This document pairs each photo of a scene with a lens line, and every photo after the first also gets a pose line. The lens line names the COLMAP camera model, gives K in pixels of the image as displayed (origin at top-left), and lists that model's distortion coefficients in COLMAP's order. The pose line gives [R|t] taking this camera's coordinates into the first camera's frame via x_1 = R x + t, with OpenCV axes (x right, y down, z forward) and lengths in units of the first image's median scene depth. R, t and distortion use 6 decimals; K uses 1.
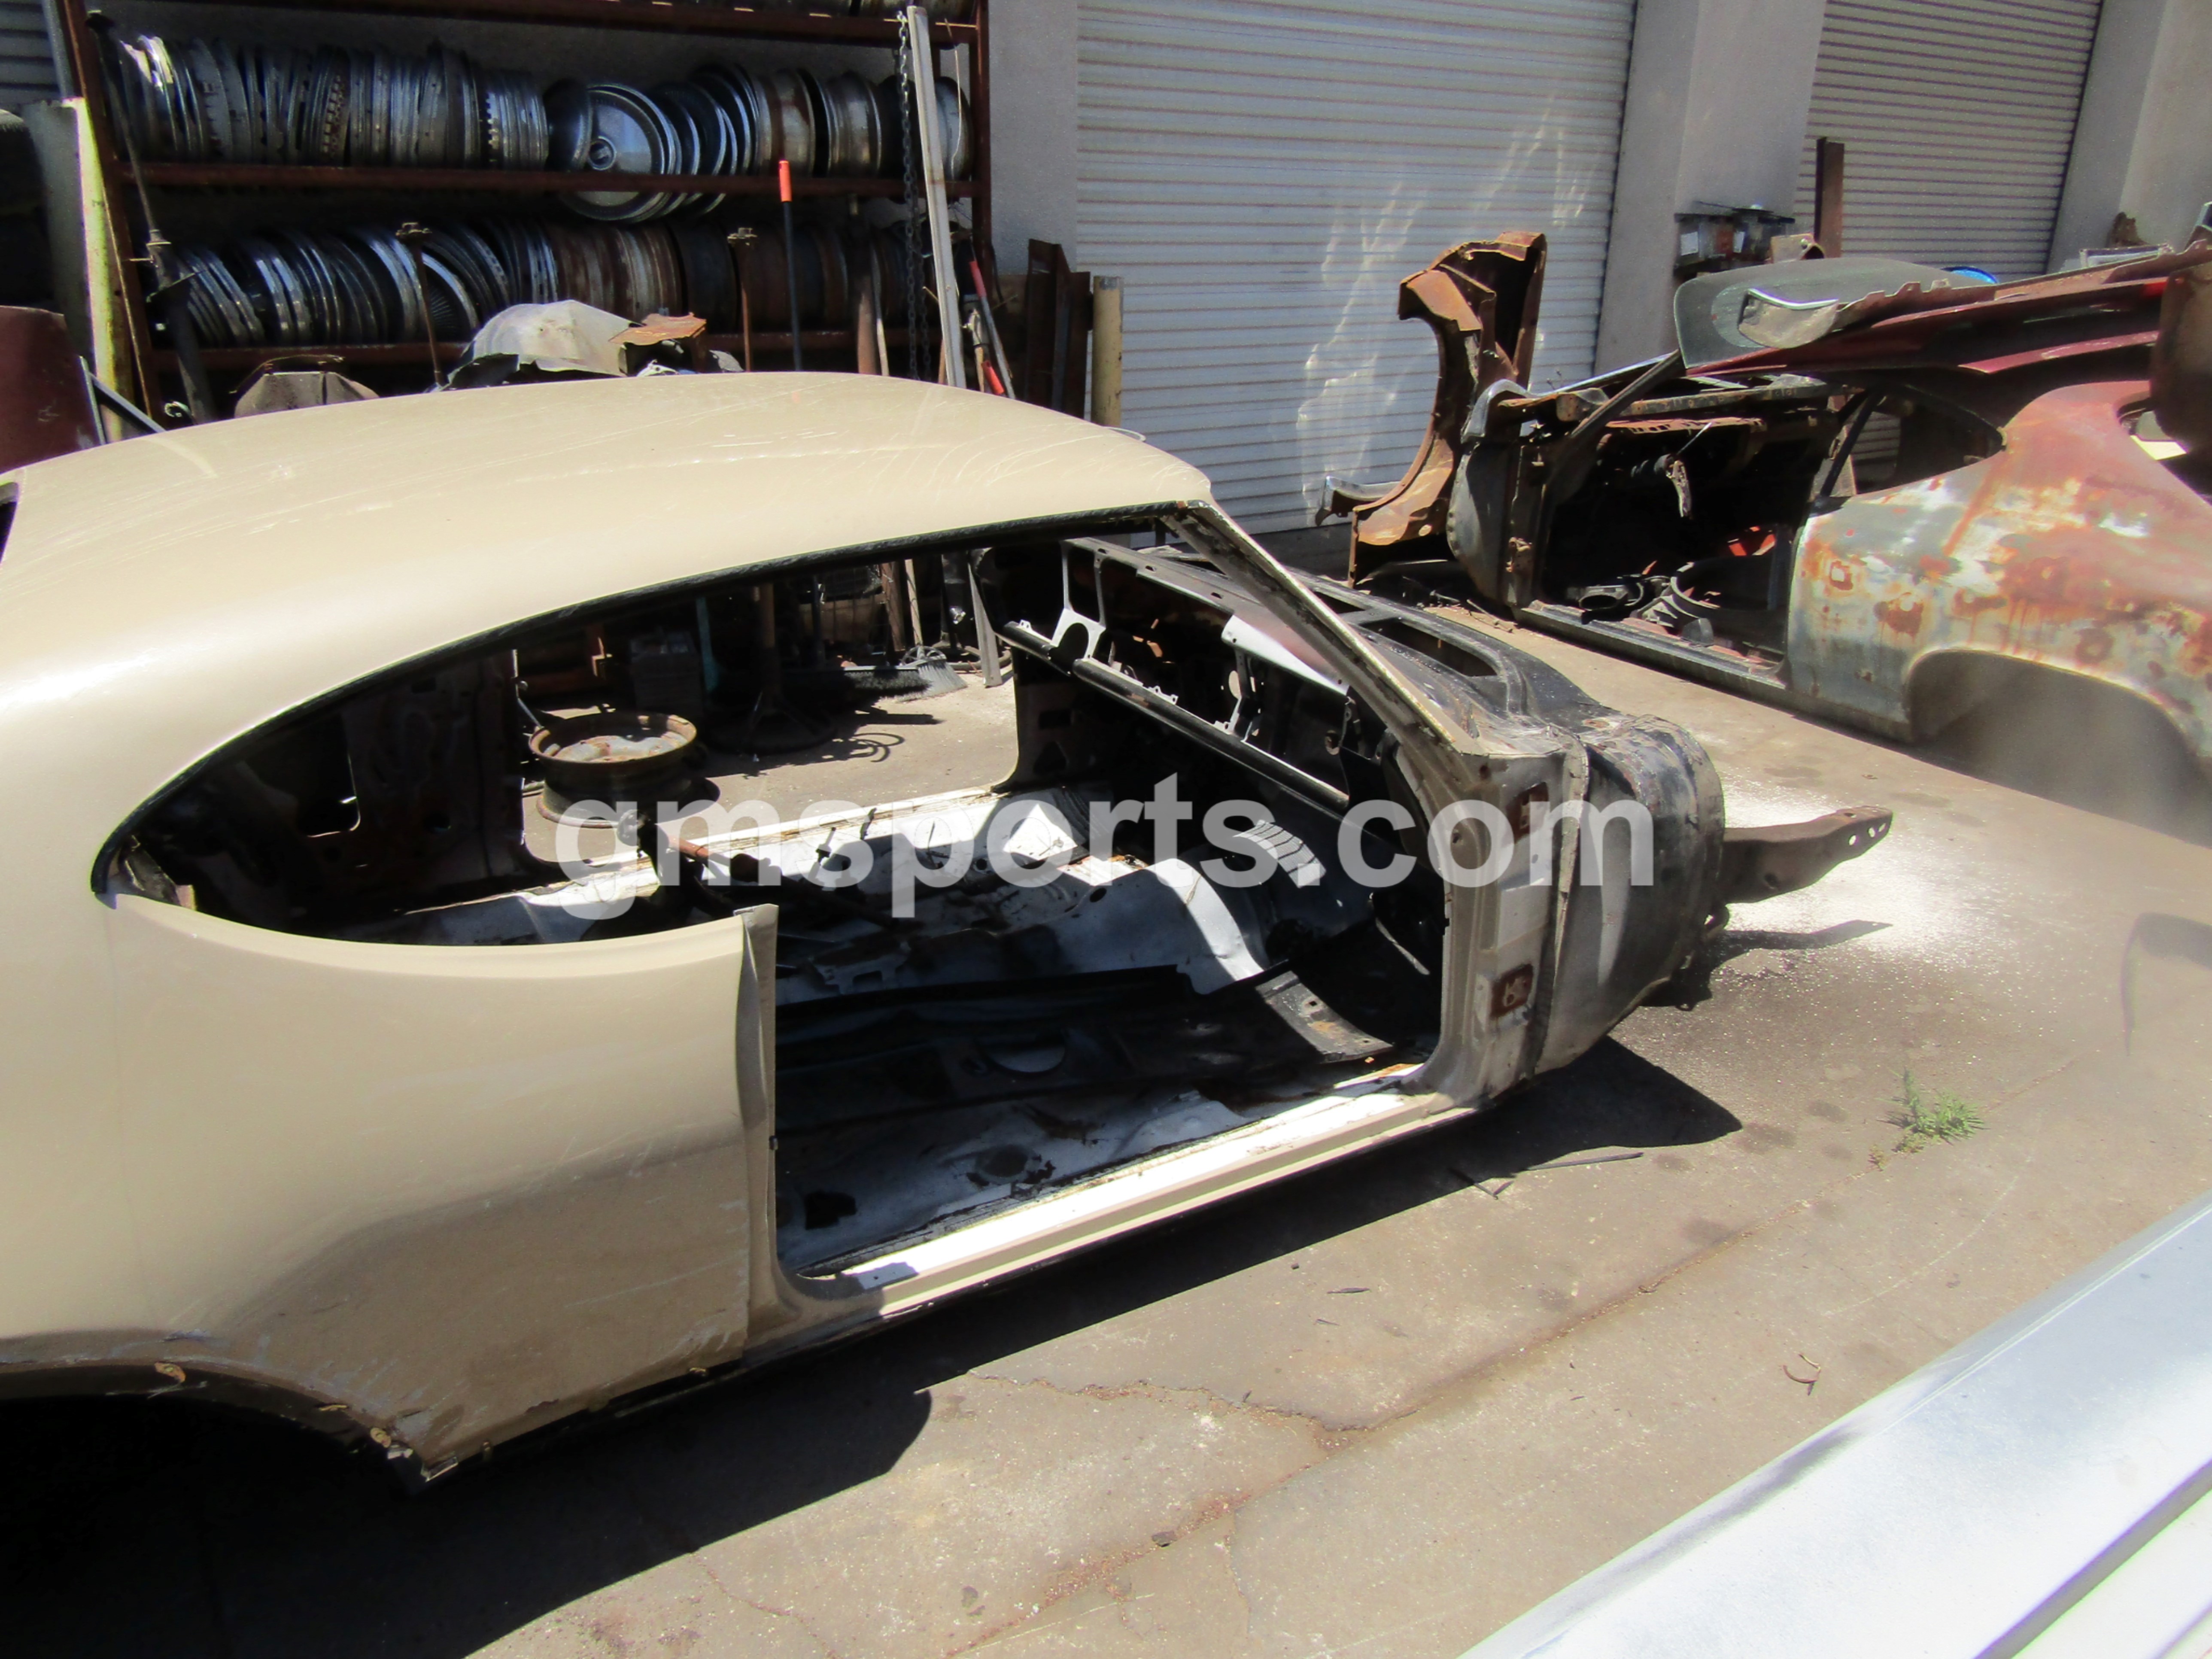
lens RADIAL K [[1576.8, 0, 1115.0], [0, 1576.8, 819.3], [0, 0, 1]] dist [-0.005851, 0.003239]
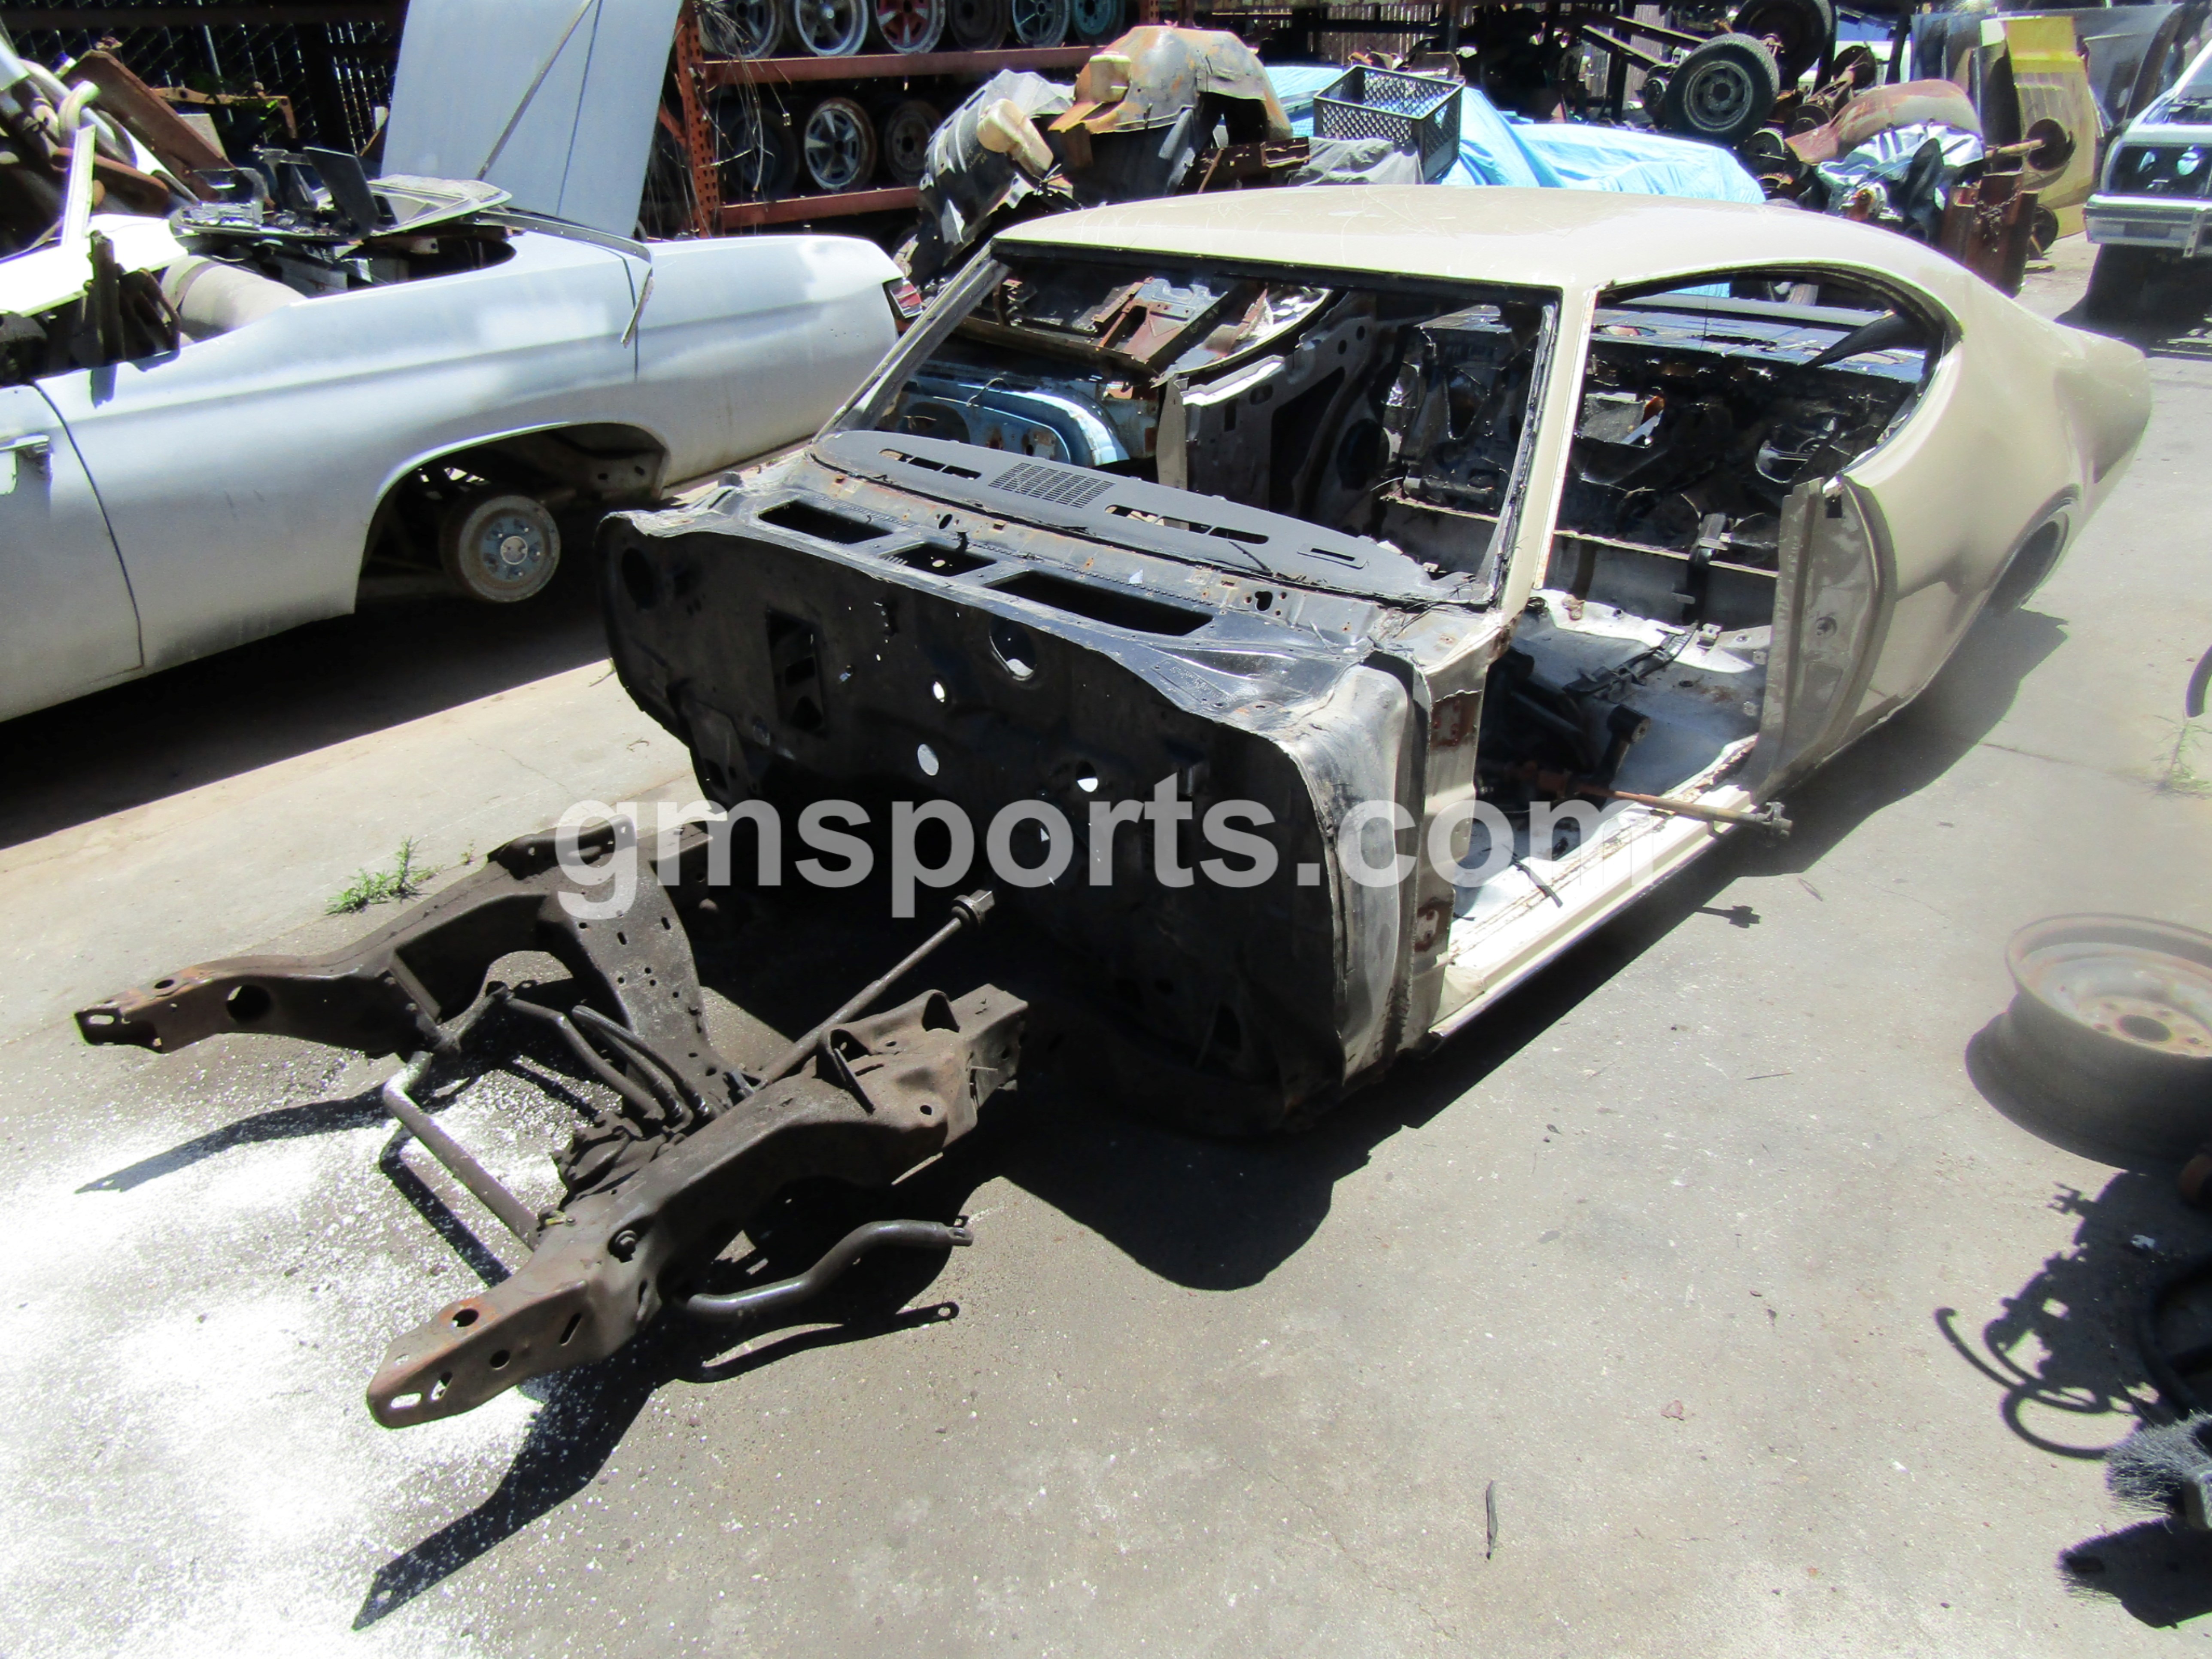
lens RADIAL K [[1576.8, 0, 1101.8], [0, 1576.8, 840.9], [0, 0, 1]] dist [-0.005851, 0.003239]
pose [[-0.966723, 0.121079, -0.225359, 0.190566], [-0.089662, 0.664673, 0.741735, -0.497434], [0.239599, 0.737258, -0.631698, 1.269107]]
